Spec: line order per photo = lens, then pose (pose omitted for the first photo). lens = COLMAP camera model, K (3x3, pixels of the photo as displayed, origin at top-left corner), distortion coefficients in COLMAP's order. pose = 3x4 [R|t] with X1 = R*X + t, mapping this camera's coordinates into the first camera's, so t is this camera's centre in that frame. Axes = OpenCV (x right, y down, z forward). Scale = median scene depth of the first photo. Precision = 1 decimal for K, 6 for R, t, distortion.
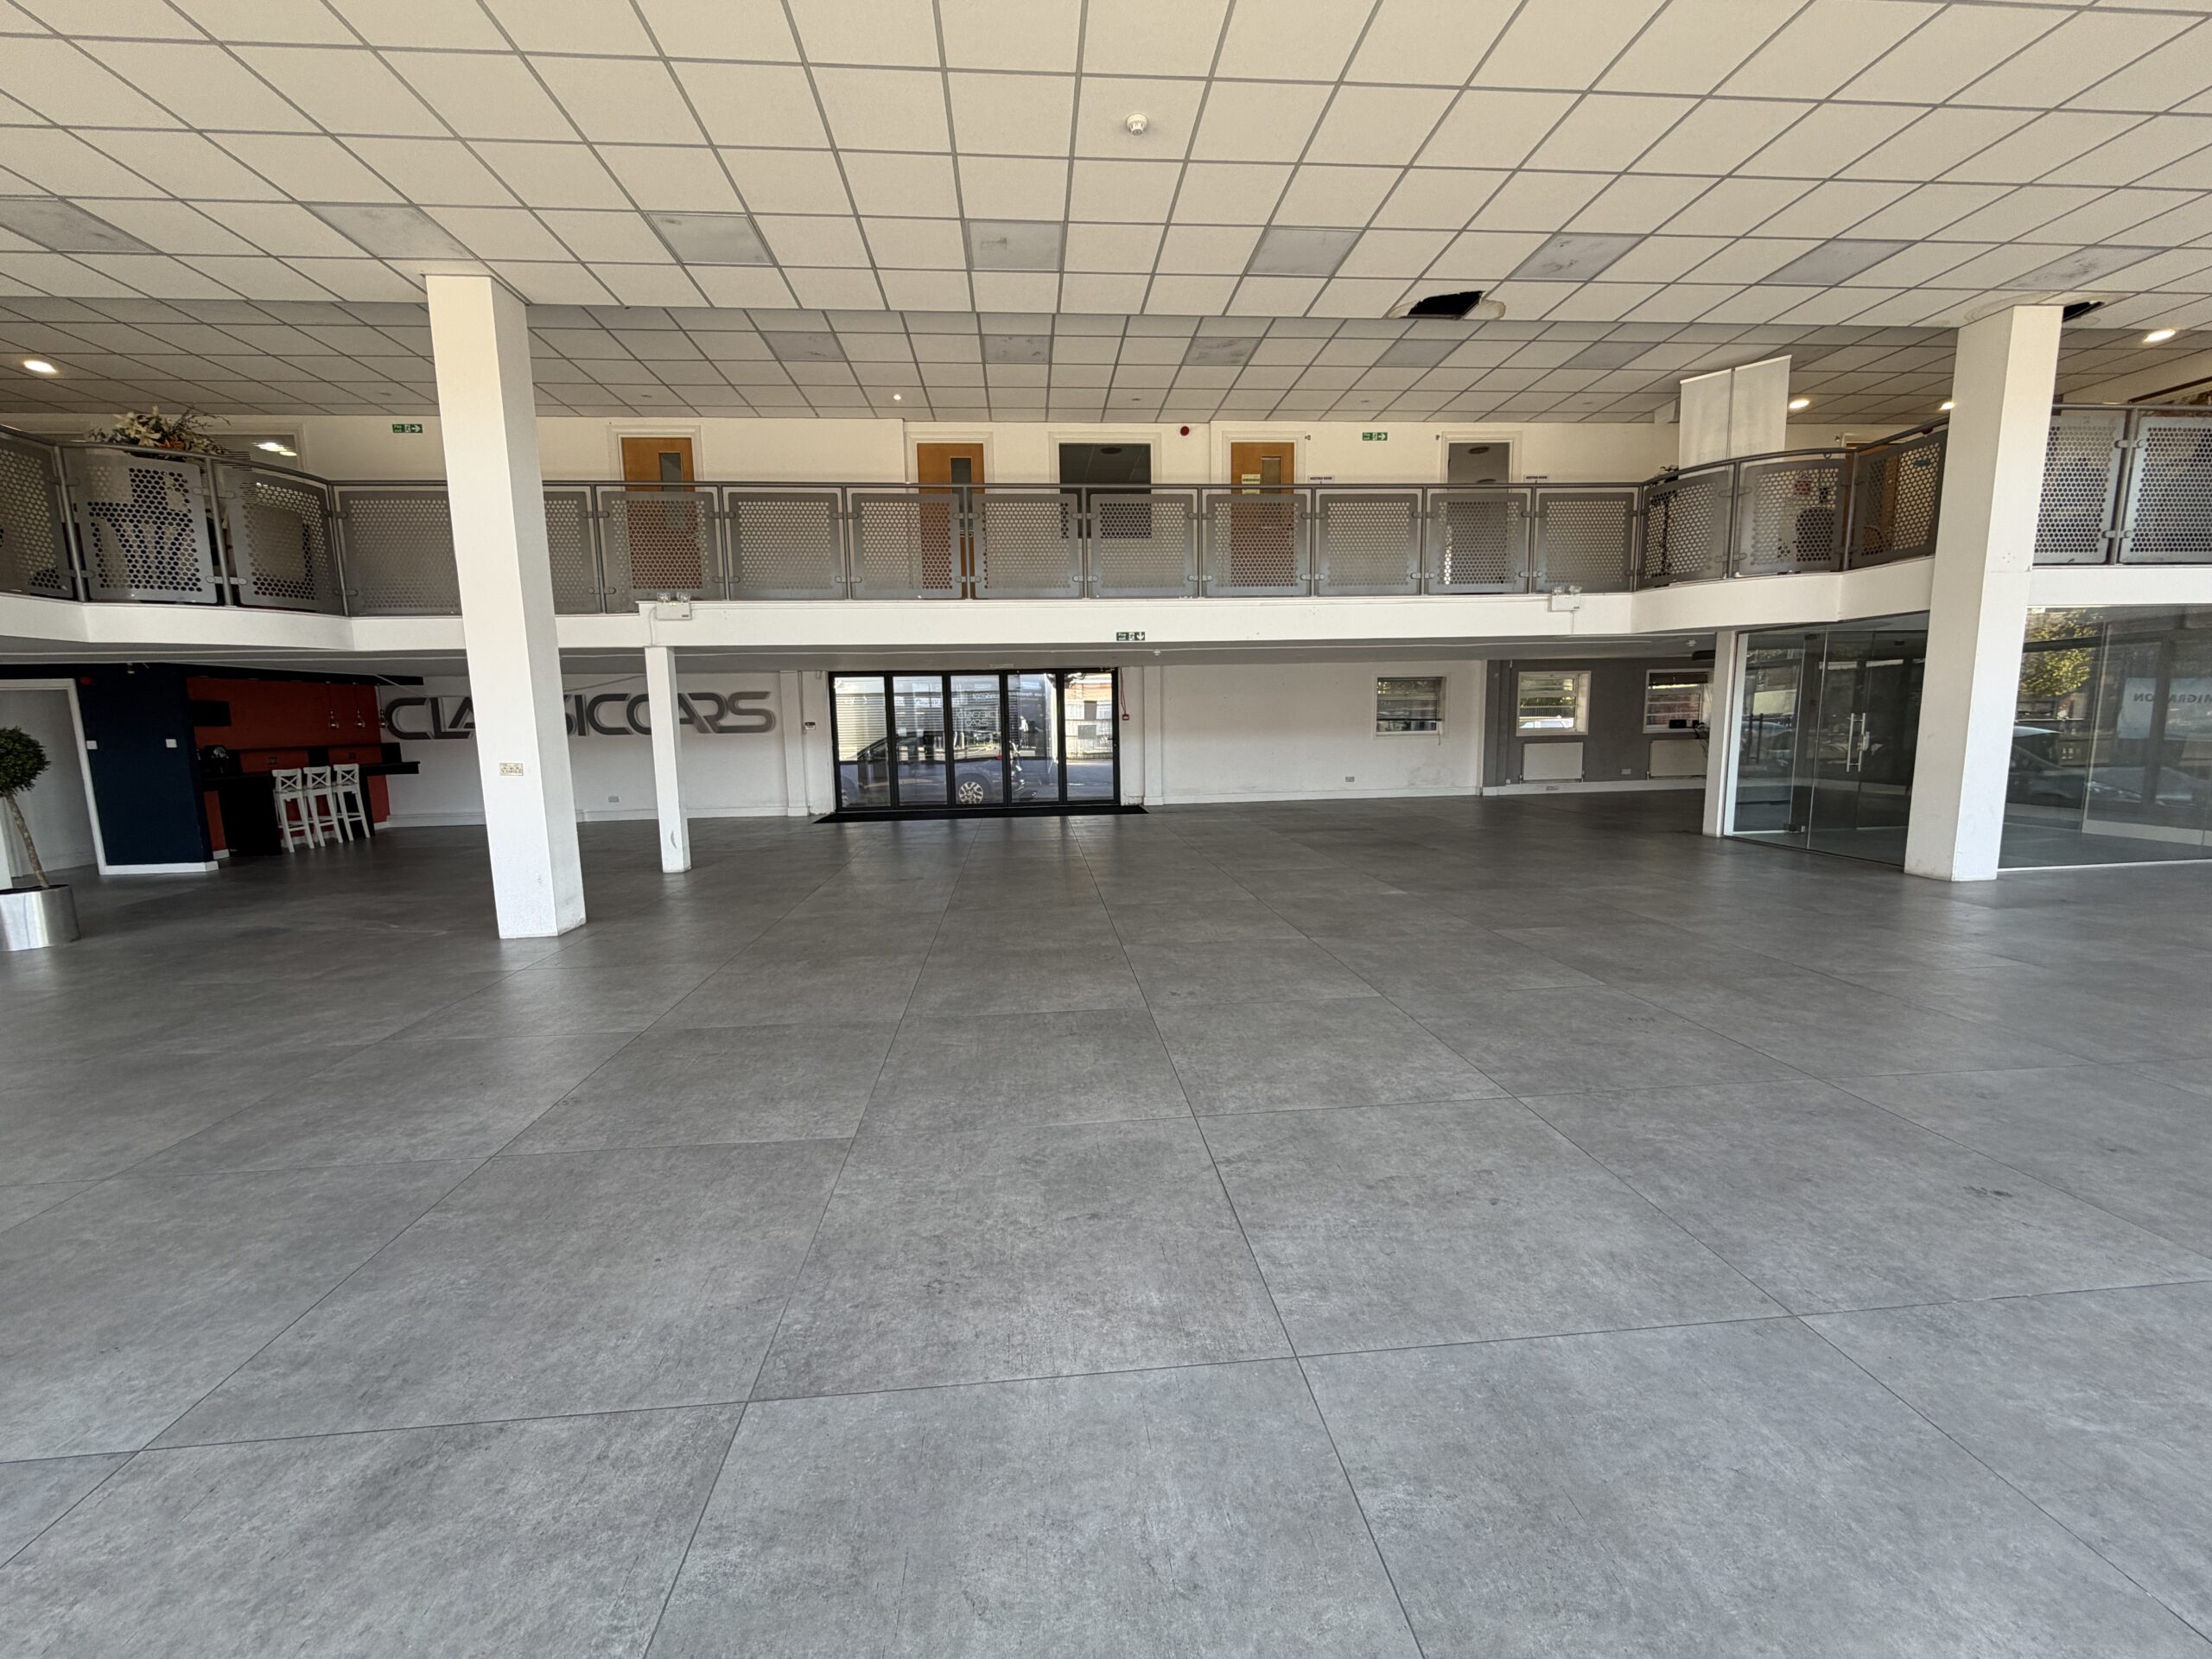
lens RADIAL K [[880.4, 0, 1096.9], [0, 880.4, 830.9], [0, 0, 1]] dist [-0.001660, 0.000410]
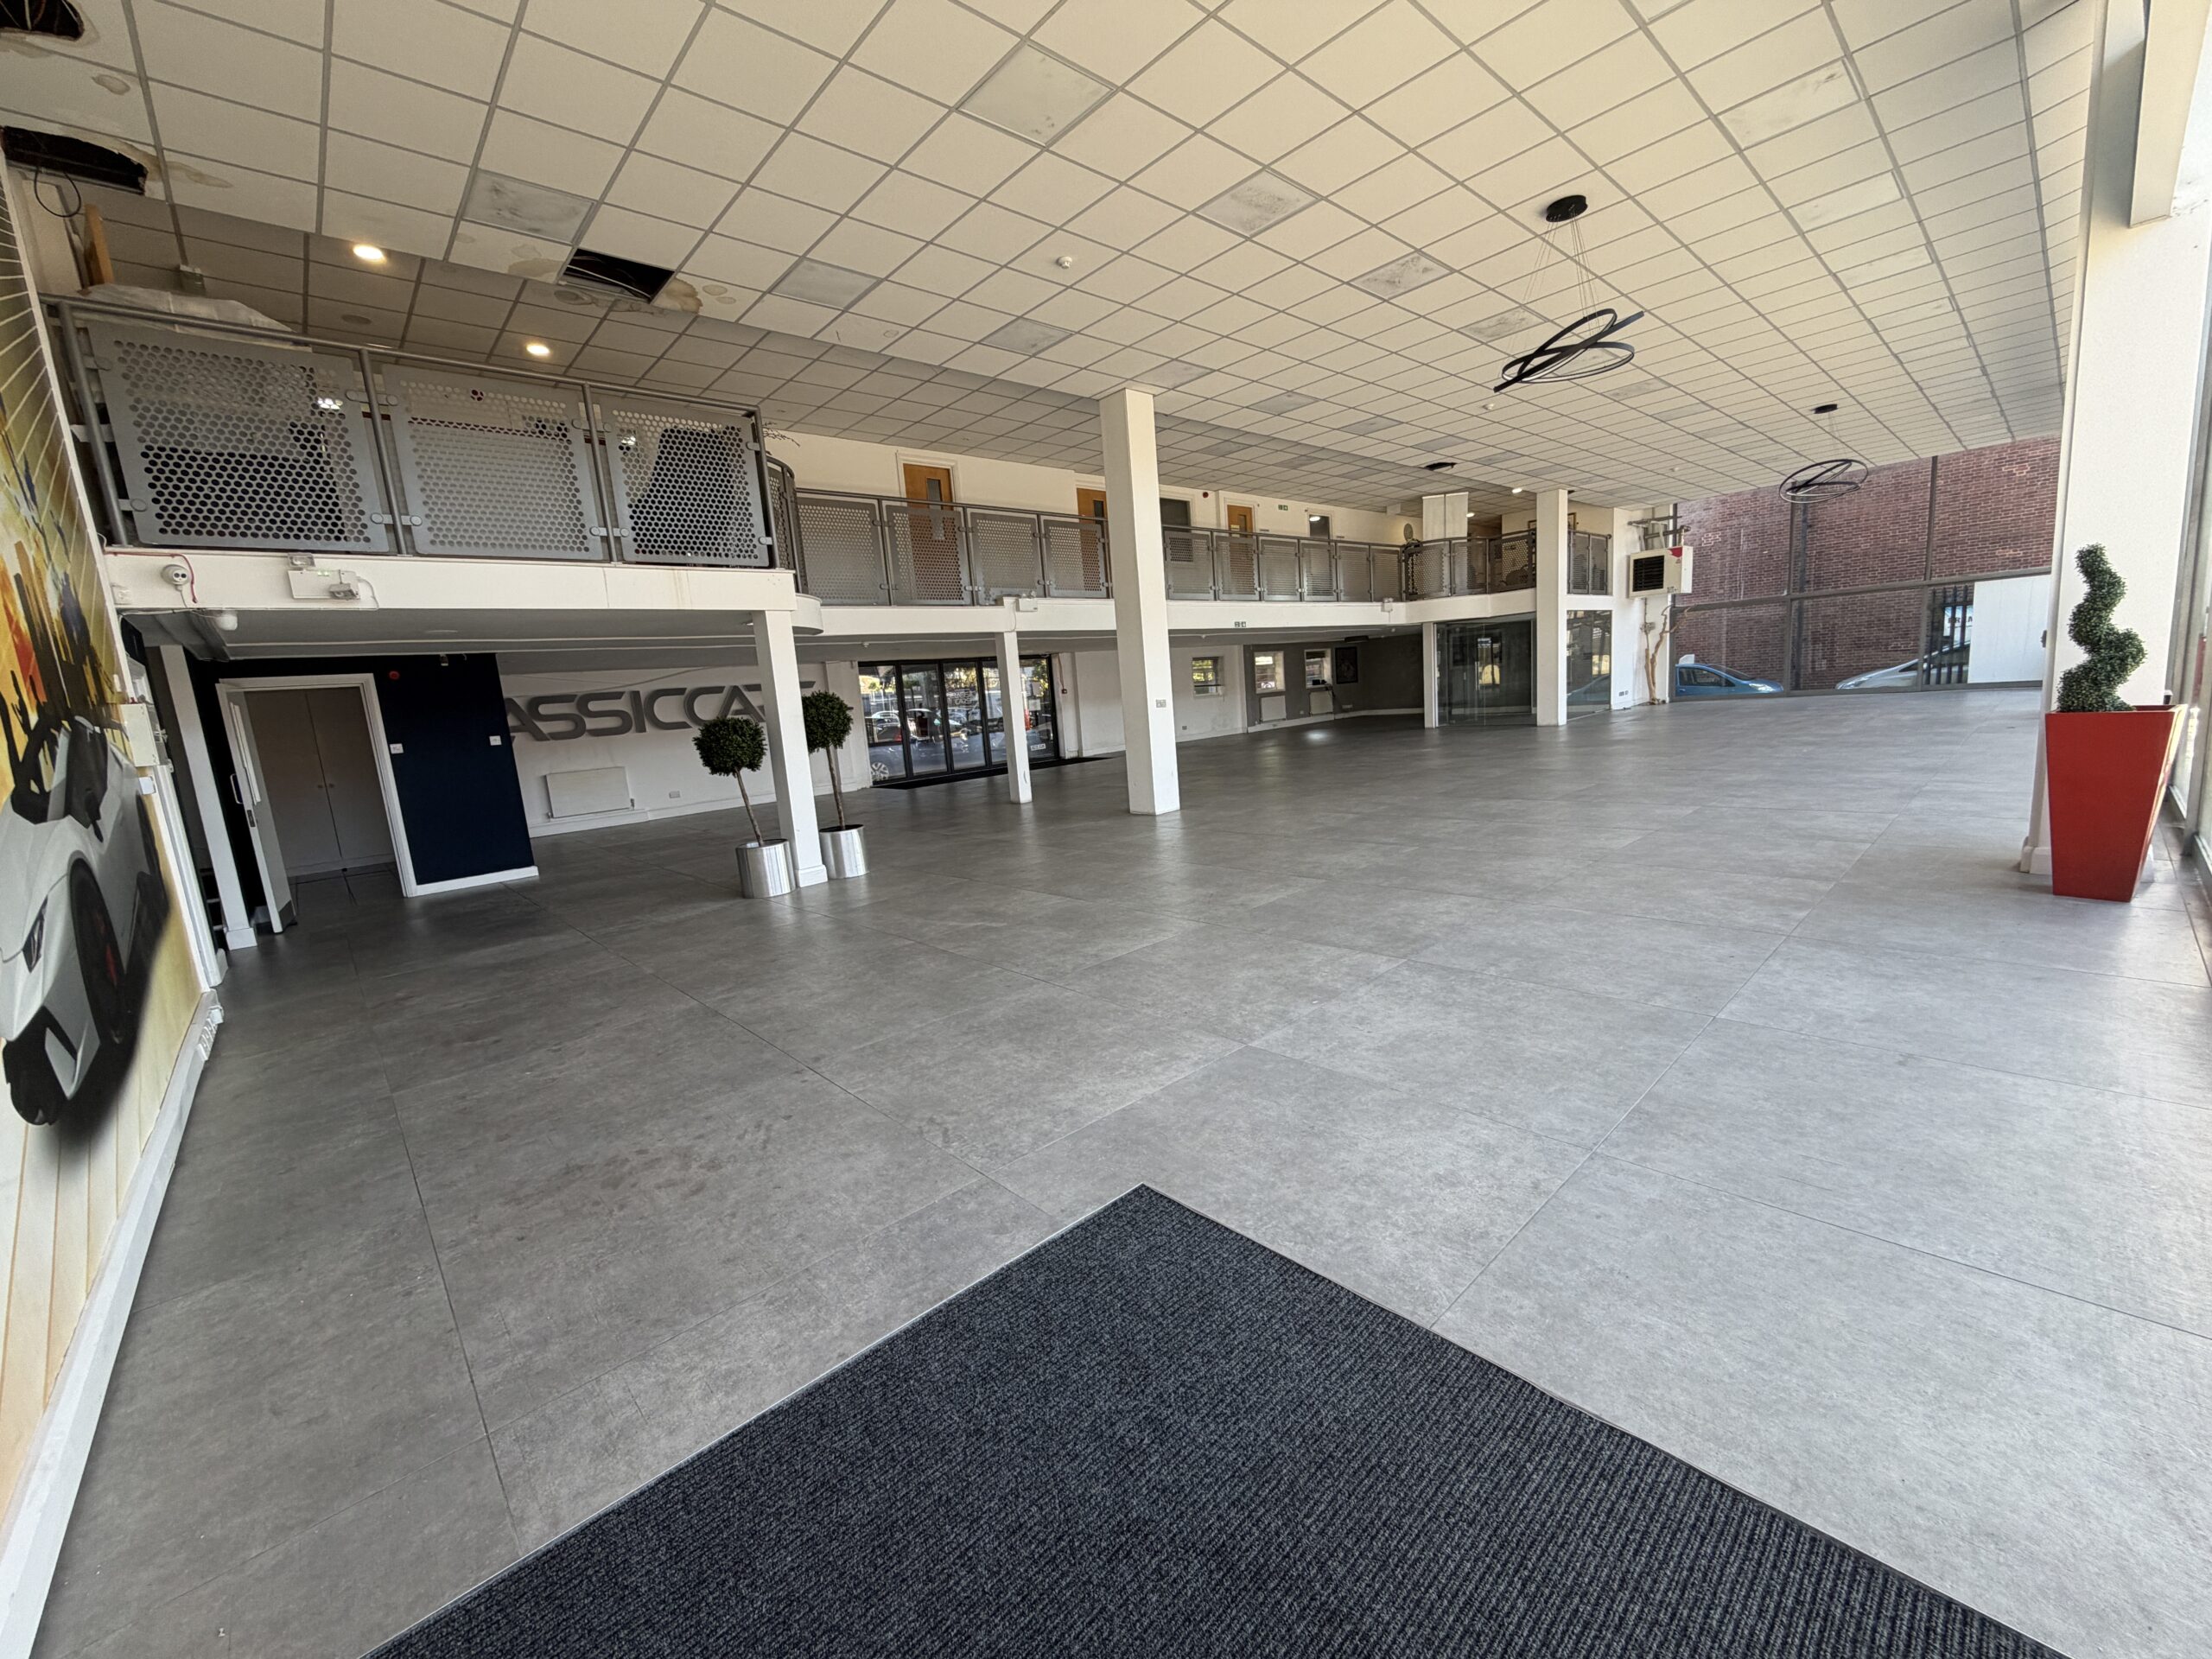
lens RADIAL K [[880.4, 0, 1096.9], [0, 880.4, 830.9], [0, 0, 1]] dist [-0.001660, 0.000410]
pose [[0.790786, -0.139175, 0.596060, -1.061372], [0.144888, 0.988694, 0.038631, 0.047812], [-0.594697, 0.055813, 0.802010, -0.106161]]
